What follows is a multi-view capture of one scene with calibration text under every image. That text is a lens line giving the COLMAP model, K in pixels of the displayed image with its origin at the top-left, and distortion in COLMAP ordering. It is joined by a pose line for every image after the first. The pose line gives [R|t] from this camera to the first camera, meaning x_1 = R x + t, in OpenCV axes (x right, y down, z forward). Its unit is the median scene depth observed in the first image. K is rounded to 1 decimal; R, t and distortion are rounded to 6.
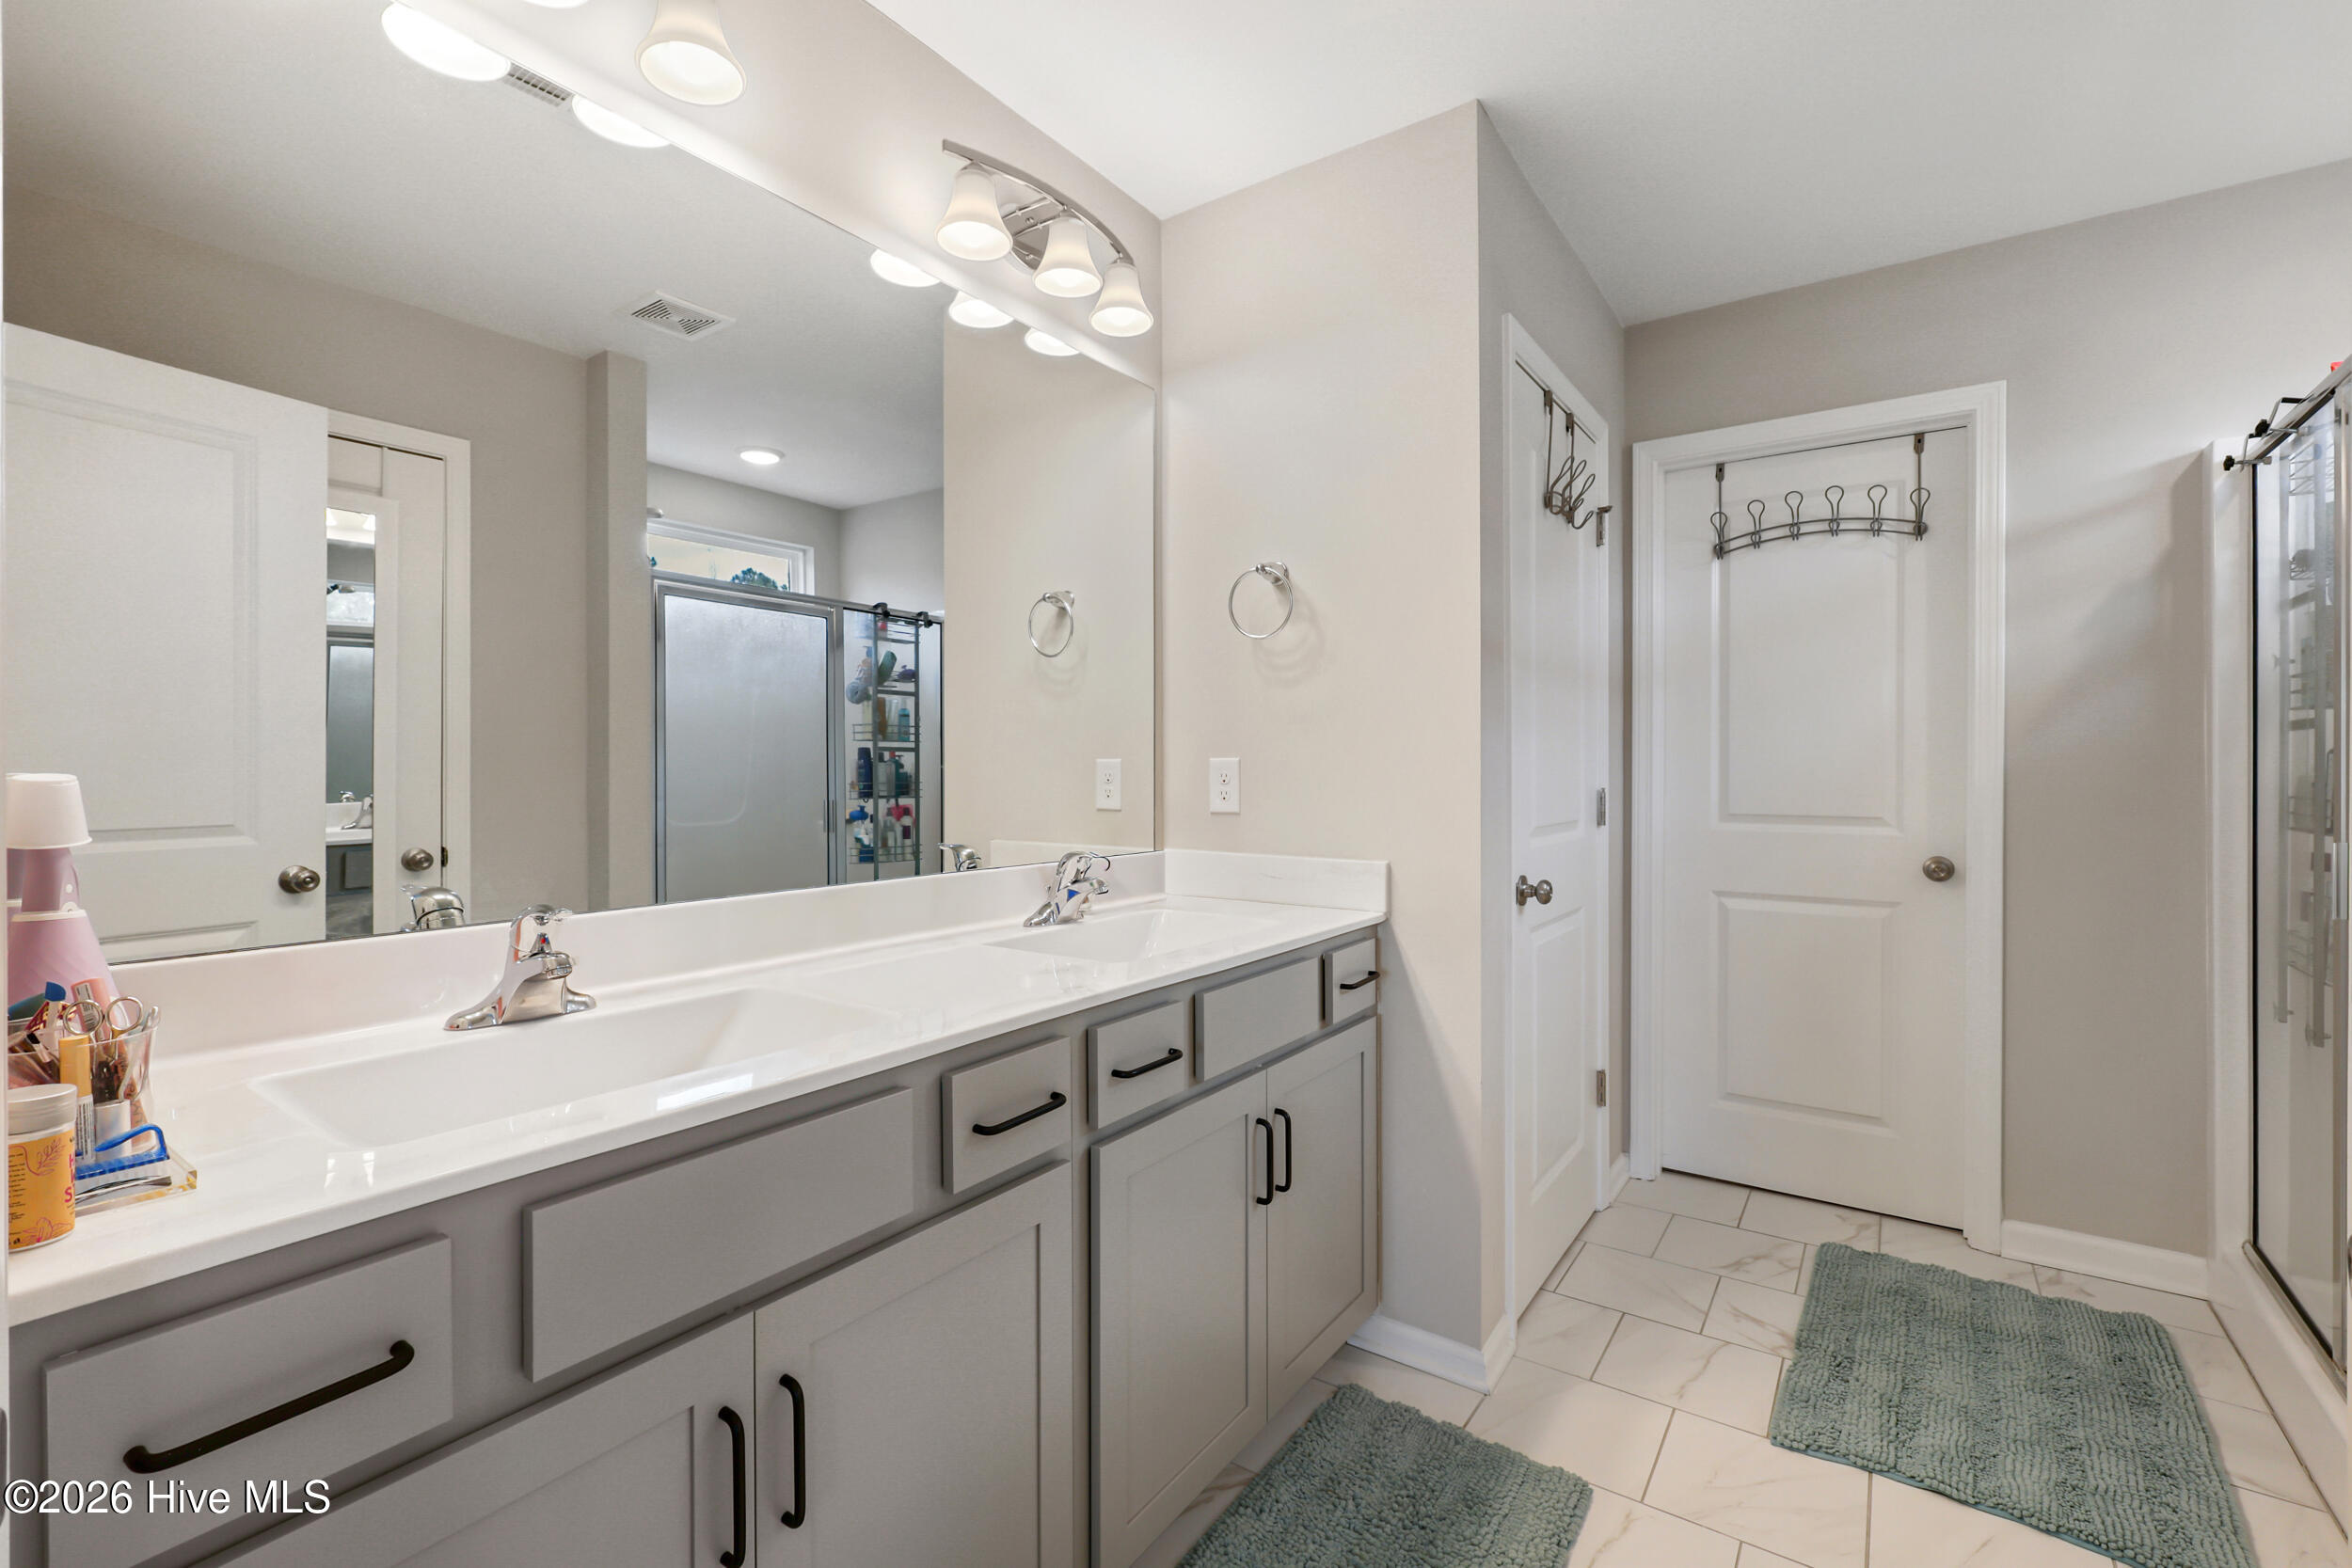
lens RADIAL K [[1027.4, 0, 1176.0], [0, 1027.4, 784.0], [0, 0, 1]] dist [0.005002, 0.000341]
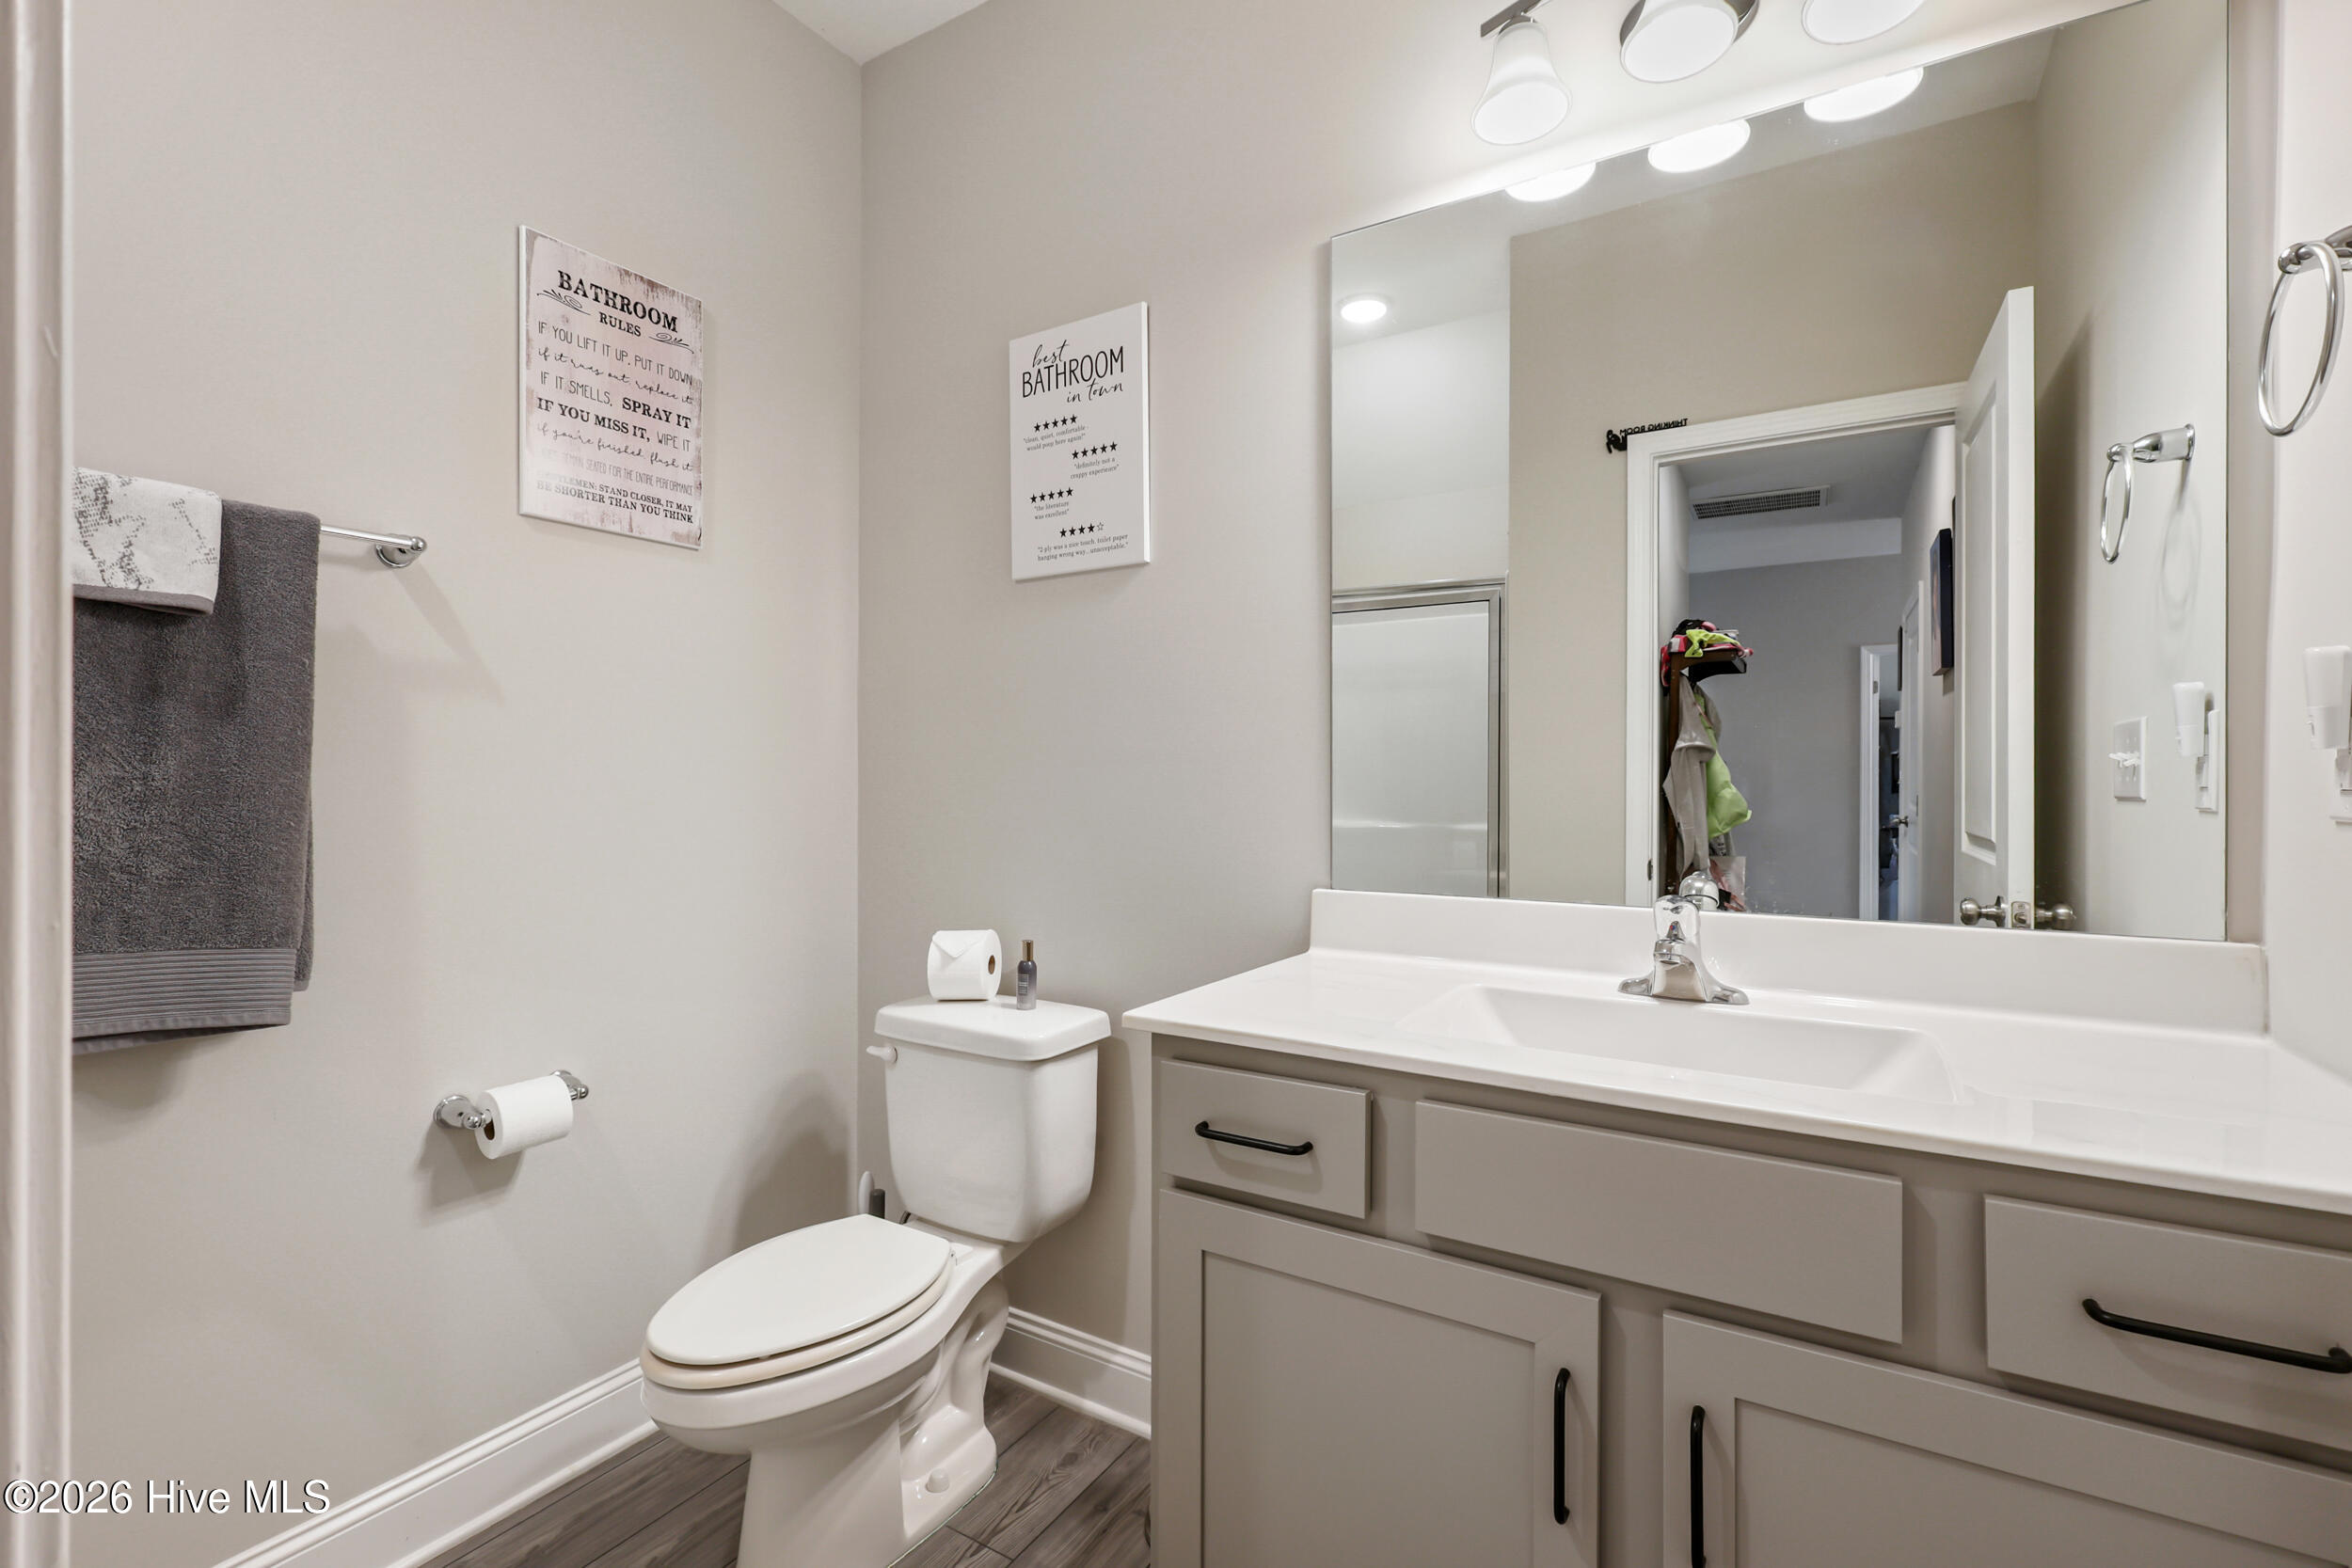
lens RADIAL K [[1027.4, 0, 1176.0], [0, 1027.4, 784.0], [0, 0, 1]] dist [0.005002, 0.000341]
pose [[0.085668, 0.008733, -0.996285, 0.427065], [0.003785, 0.999952, 0.009091, -0.017207], [0.996317, -0.004549, 0.085631, 0.342145]]
